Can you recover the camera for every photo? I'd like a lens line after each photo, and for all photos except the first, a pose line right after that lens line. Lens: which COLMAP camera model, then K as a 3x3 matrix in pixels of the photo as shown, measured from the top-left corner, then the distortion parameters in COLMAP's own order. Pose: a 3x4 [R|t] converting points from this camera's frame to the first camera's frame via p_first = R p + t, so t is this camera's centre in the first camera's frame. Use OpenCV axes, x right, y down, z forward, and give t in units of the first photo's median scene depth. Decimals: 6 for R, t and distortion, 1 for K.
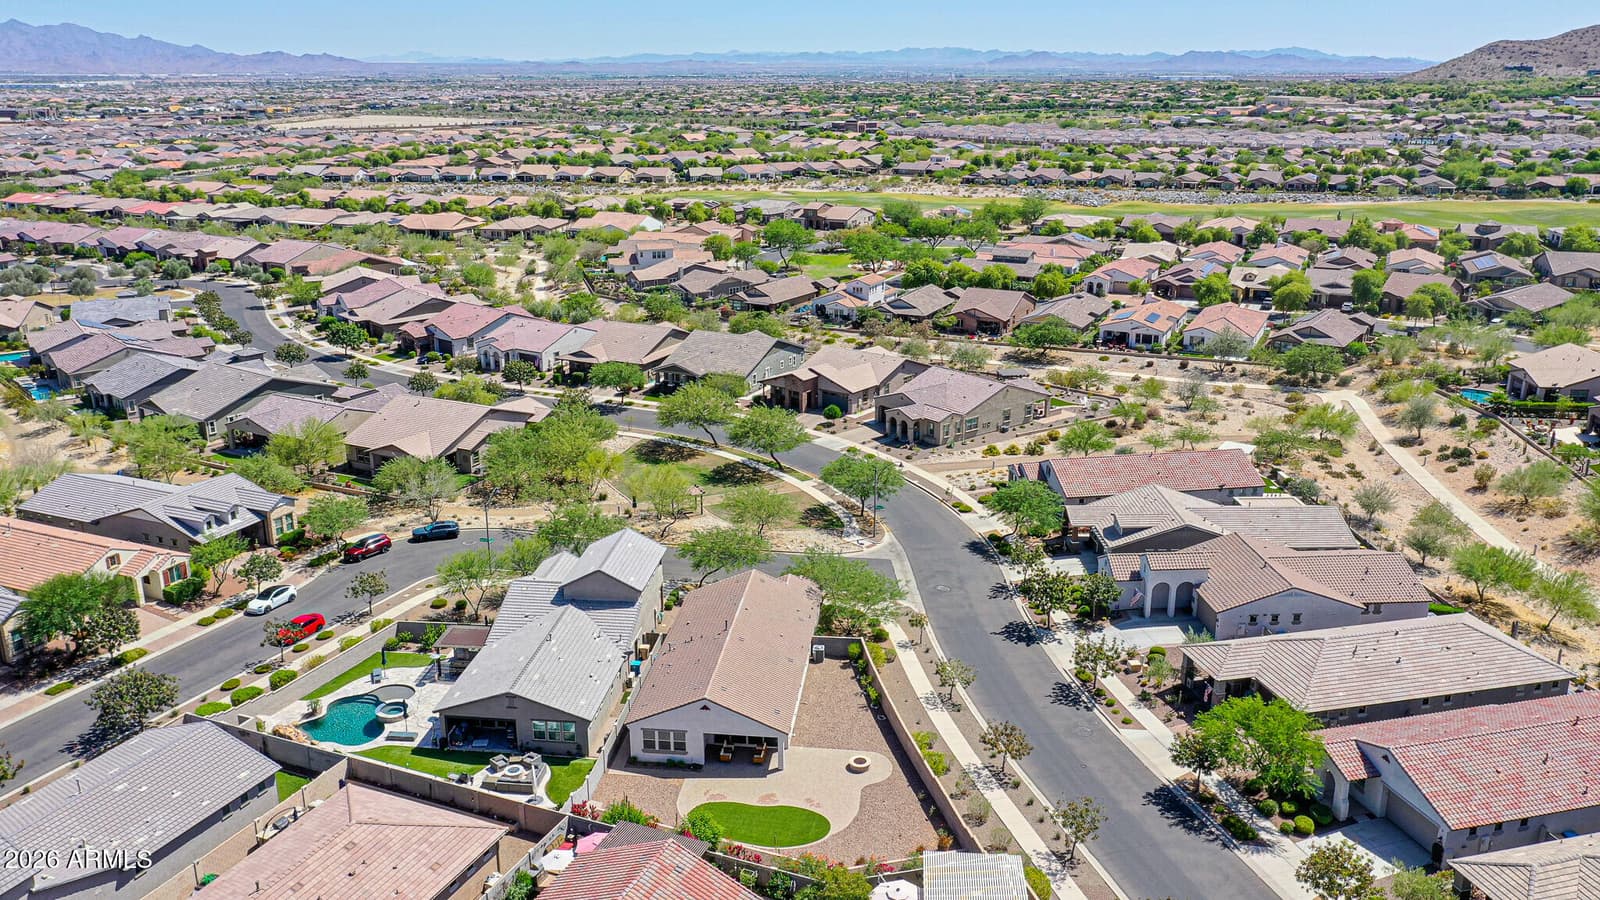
lens RADIAL K [[1248.6, 0, 795.6], [0, 1248.6, 451.7], [0, 0, 1]] dist [-0.004887, -0.001930]
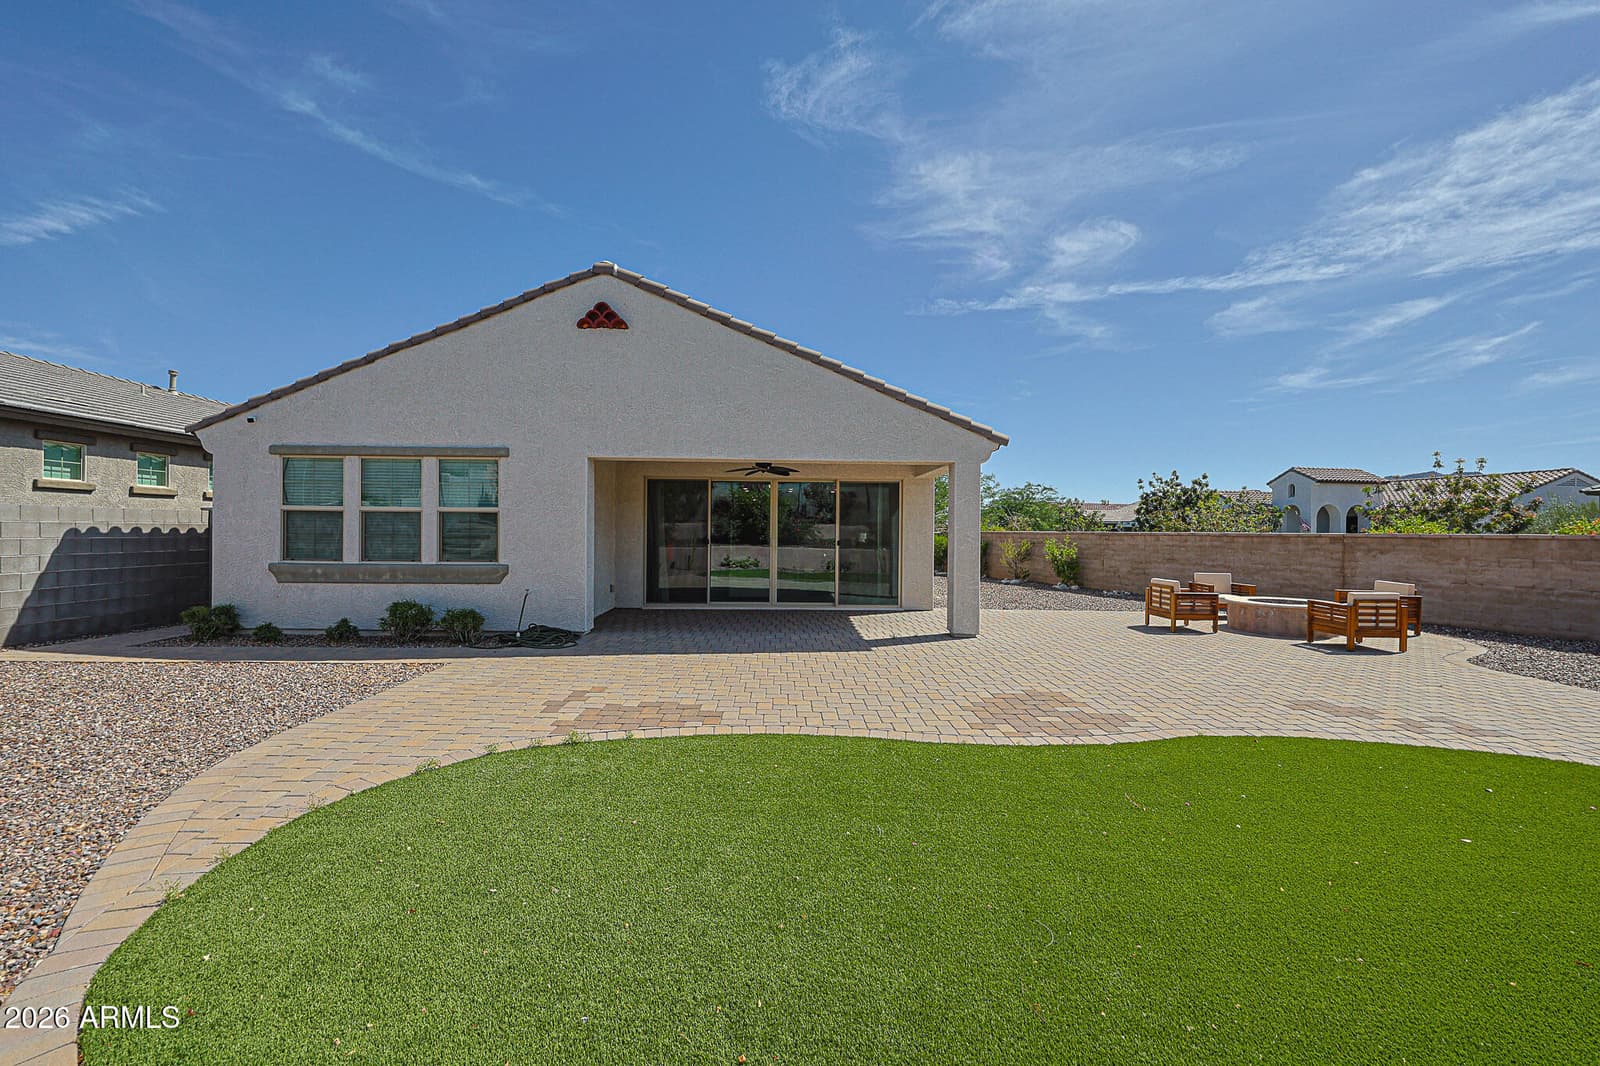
lens RADIAL K [[621.1, 0, 791.4], [0, 621.1, 549.7], [0, 0, 1]] dist [0.002604, -0.000167]
pose [[0.989484, 0.015707, 0.143787, -0.043570], [0.025176, 0.960210, -0.278142, 0.210764], [-0.142435, 0.278837, 0.949717, 0.707159]]
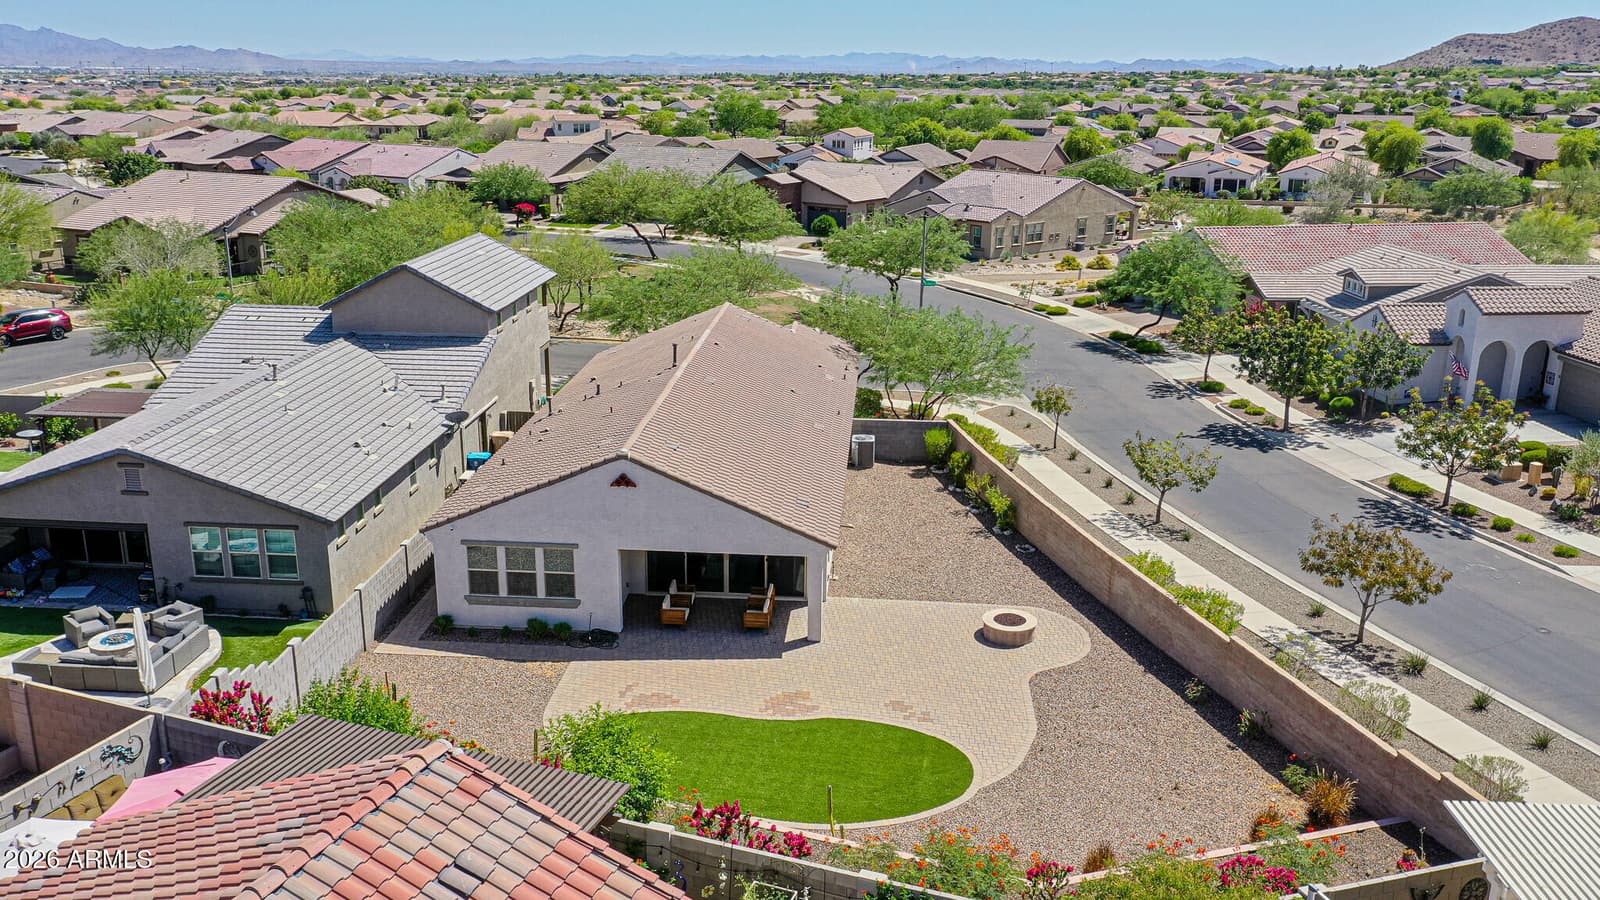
lens RADIAL K [[1307.5, 0, 797.5], [0, 1307.5, 443.6], [0, 0, 1]] dist [-0.010879, 0.007394]
pose [[0.998909, 0.001526, 0.046682, -0.028873], [-0.000720, 0.999851, -0.017274, 0.155899], [-0.046701, 0.017222, 0.998760, 0.456563]]
